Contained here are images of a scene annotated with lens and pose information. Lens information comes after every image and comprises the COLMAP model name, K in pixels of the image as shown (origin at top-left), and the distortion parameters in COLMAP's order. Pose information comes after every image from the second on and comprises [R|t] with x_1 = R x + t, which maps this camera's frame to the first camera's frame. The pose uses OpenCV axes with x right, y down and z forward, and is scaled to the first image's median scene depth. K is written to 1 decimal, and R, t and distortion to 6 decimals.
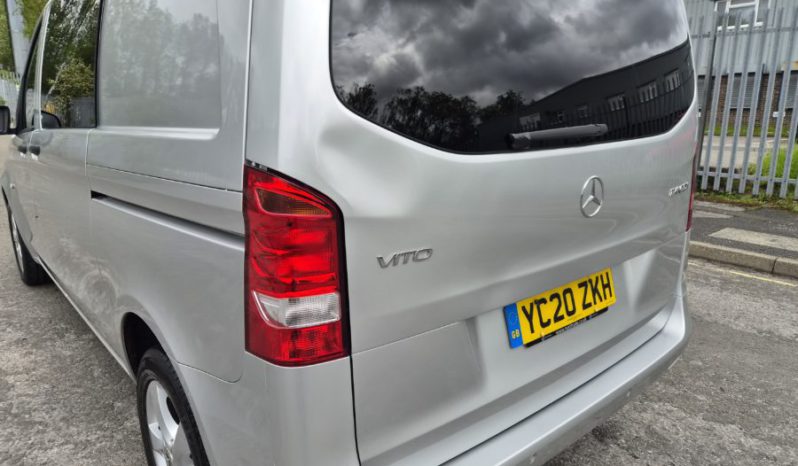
lens RADIAL K [[529.4, 0, 399.0], [0, 529.4, 233.0], [0, 0, 1]] dist [0.068794, -0.052071]
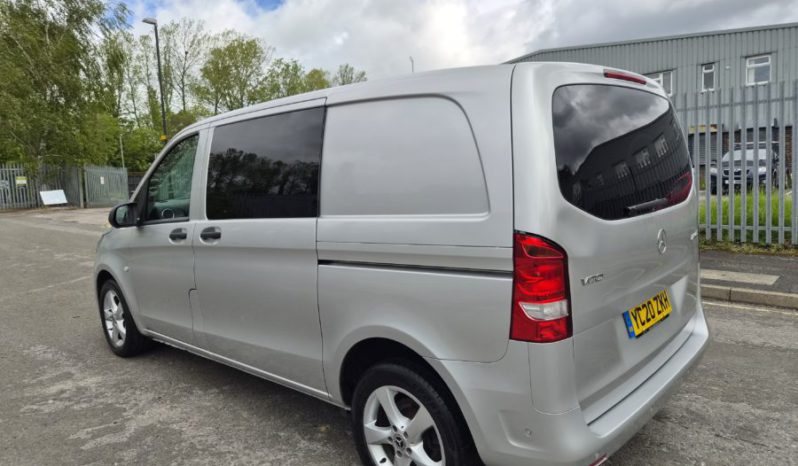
lens RADIAL K [[529.4, 0, 399.0], [0, 529.4, 233.0], [0, 0, 1]] dist [0.068794, -0.052071]
pose [[0.991799, -0.065920, 0.109496, -0.586853], [0.079537, 0.988956, -0.125058, 0.047152], [-0.100043, 0.132741, 0.986089, -0.515852]]
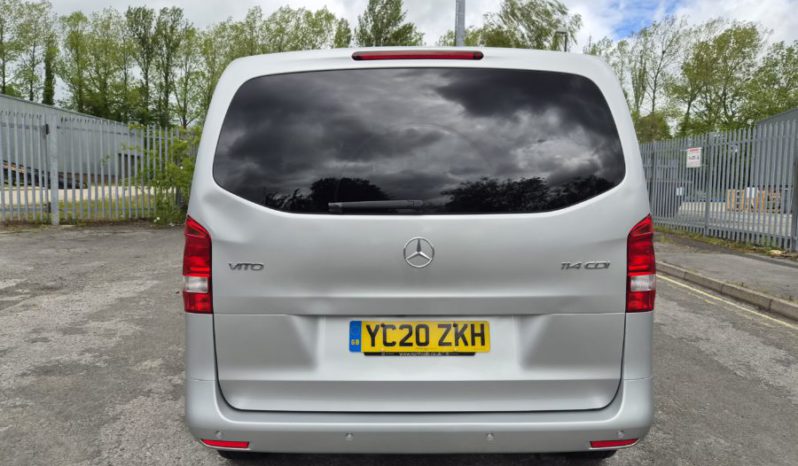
lens RADIAL K [[541.8, 0, 399.8], [0, 541.8, 227.0], [0, 0, 1]] dist [0.060157, -0.046978]
pose [[0.755887, 0.045694, -0.653105, 1.166930], [-0.156325, 0.981304, -0.112270, 0.029791], [0.635765, 0.186960, 0.748898, -0.069284]]
